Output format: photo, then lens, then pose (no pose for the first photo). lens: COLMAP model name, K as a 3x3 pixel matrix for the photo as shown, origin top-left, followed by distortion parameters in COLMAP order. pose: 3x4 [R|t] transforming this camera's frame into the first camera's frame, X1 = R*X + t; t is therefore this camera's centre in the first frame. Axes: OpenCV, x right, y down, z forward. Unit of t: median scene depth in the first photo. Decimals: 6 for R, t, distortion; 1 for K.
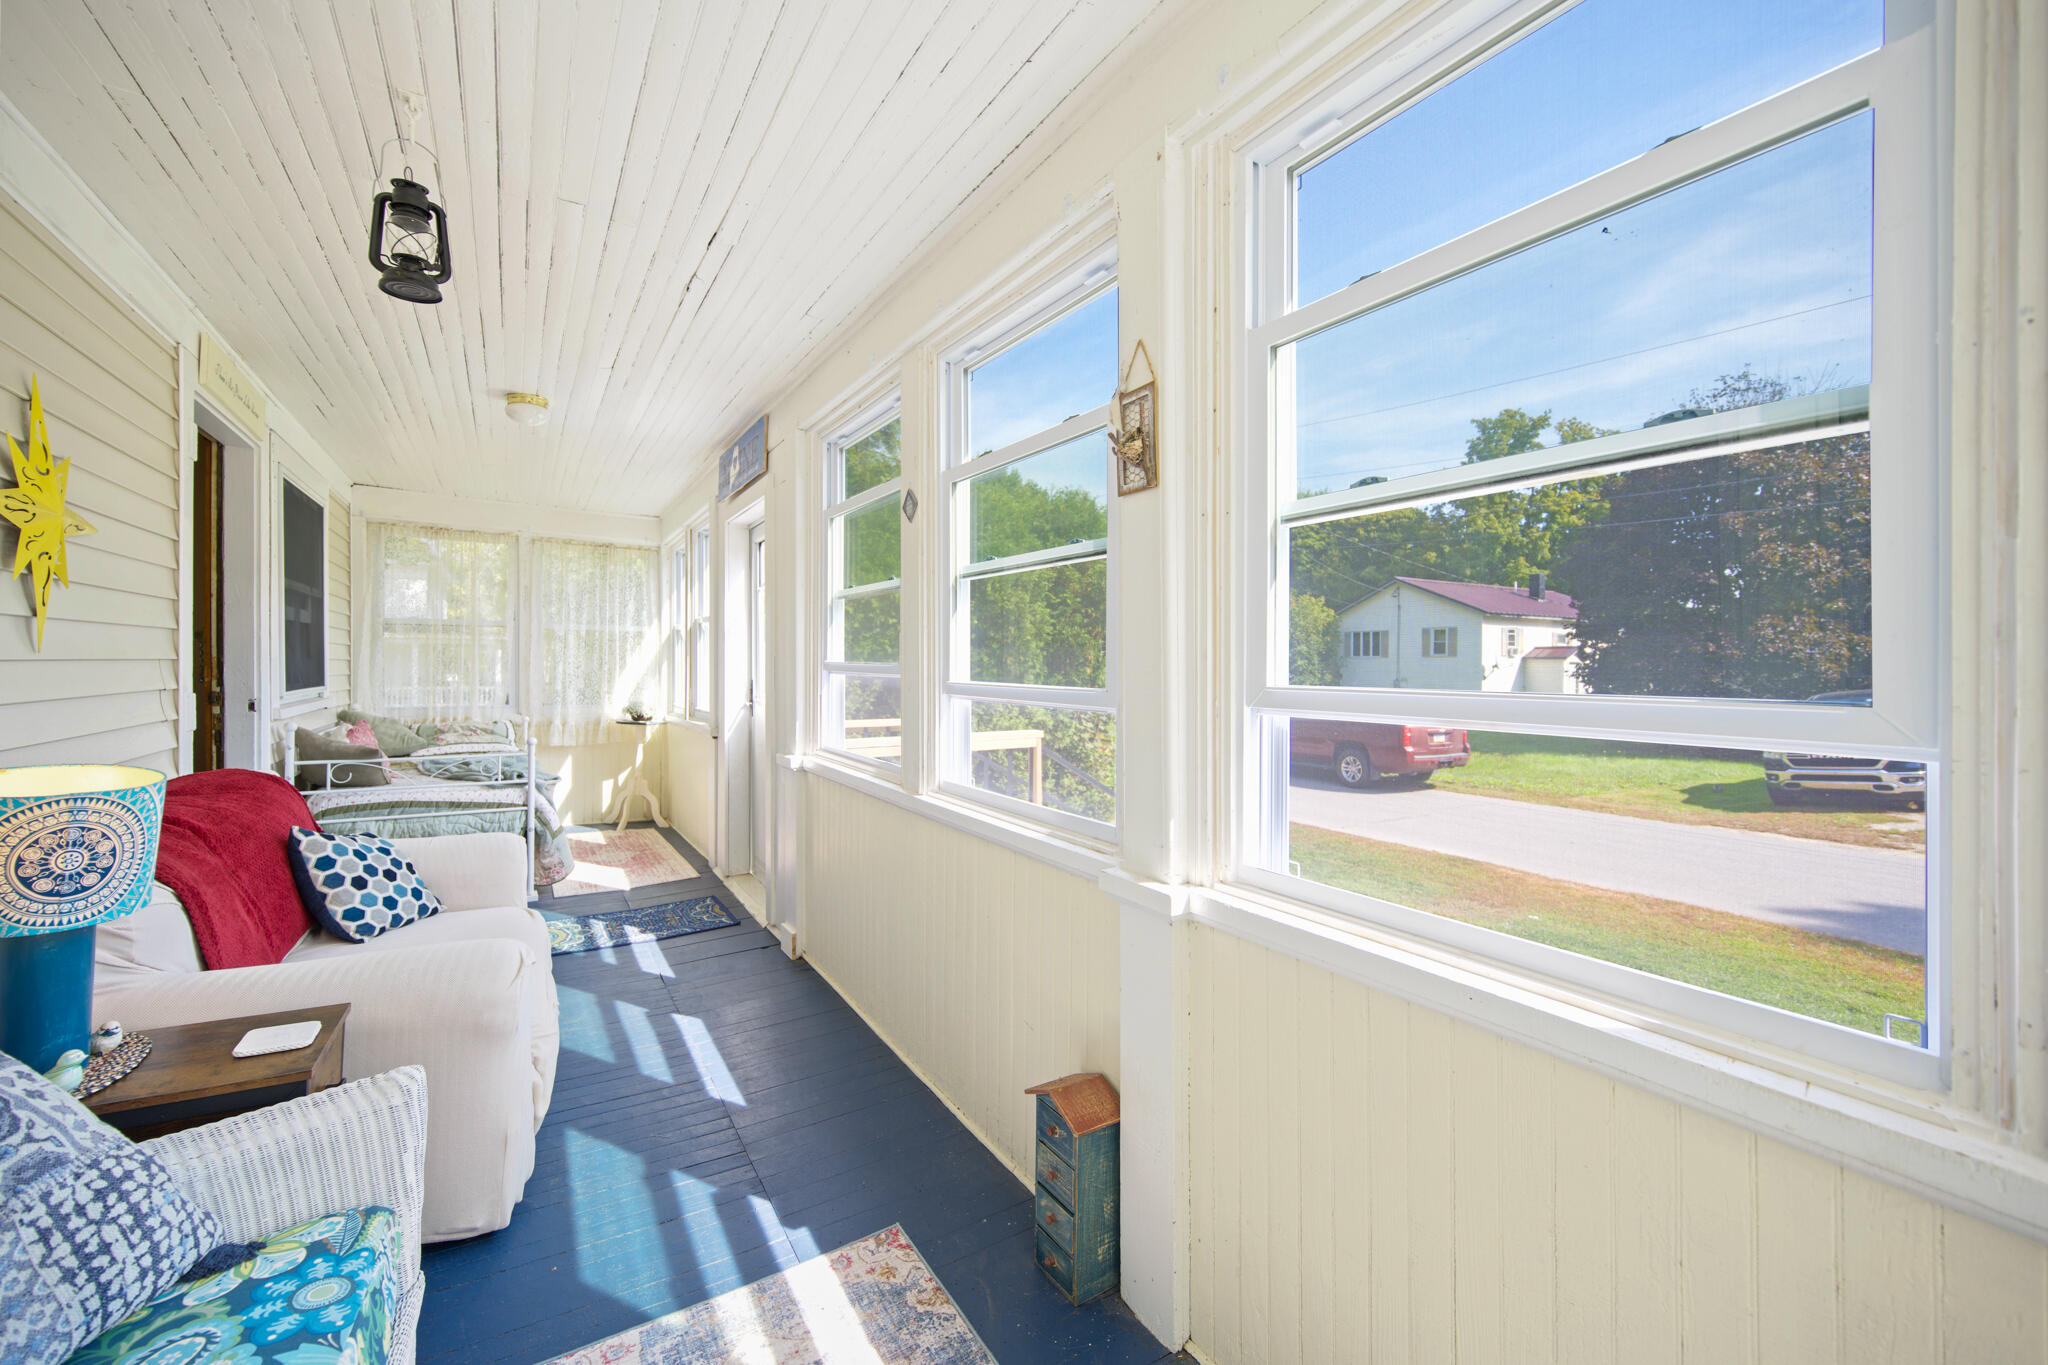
lens RADIAL K [[833.5, 0, 1025.4], [0, 833.5, 651.1], [0, 0, 1]] dist [-0.001718, 0.000112]
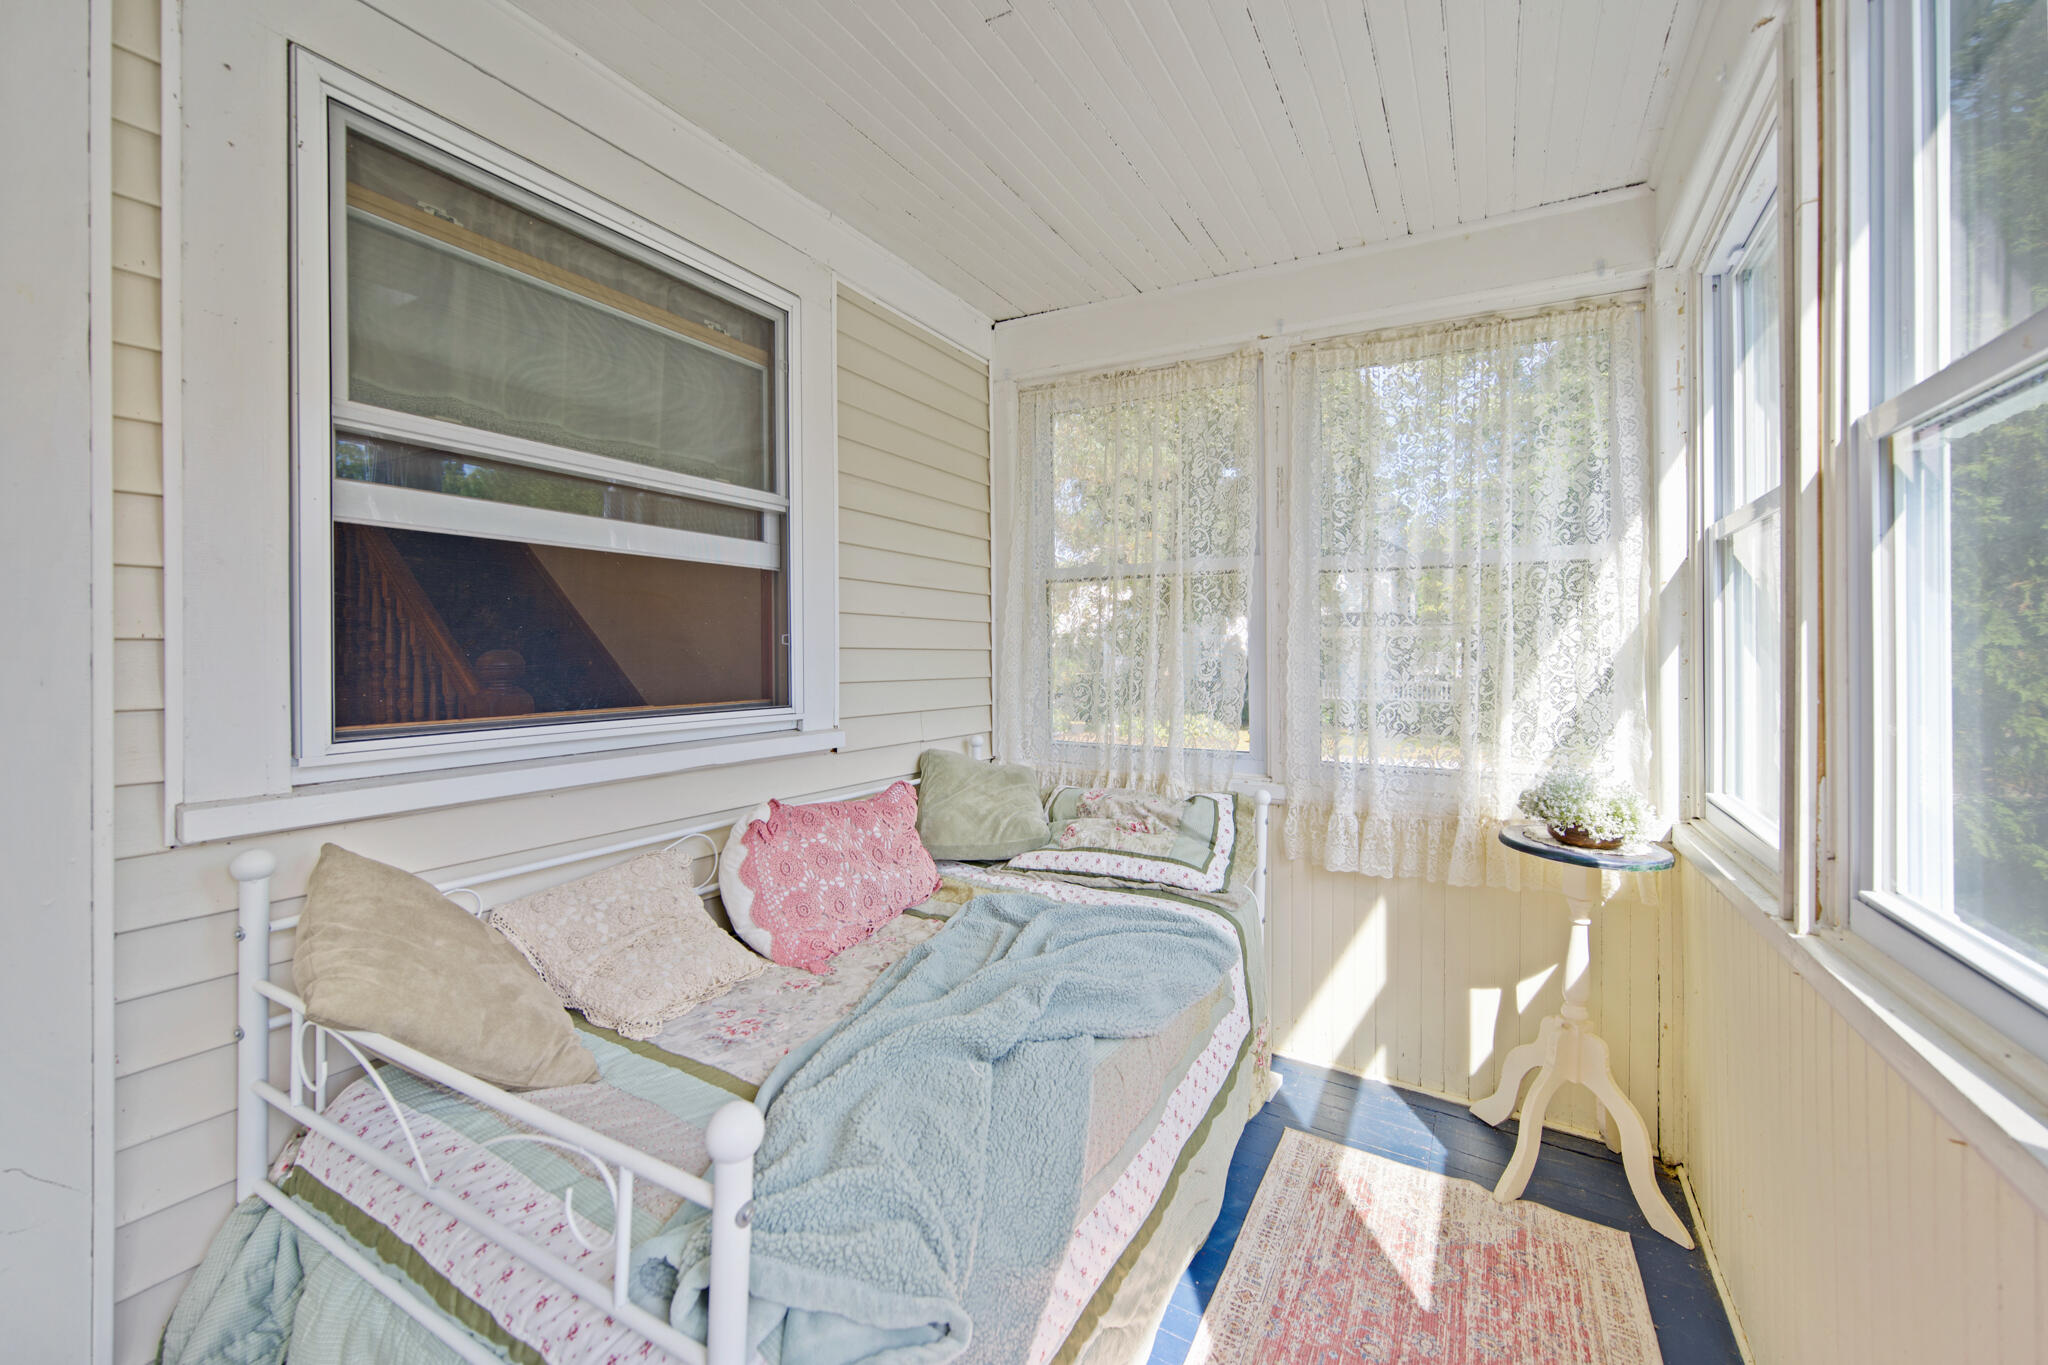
lens RADIAL K [[833.5, 0, 1025.4], [0, 833.5, 651.1], [0, 0, 1]] dist [-0.001718, 0.000112]
pose [[0.485810, 0.002993, -0.874059, -0.295611], [0.017460, 0.999761, 0.013128, 0.005182], [0.873890, -0.021638, 0.485642, 0.679222]]
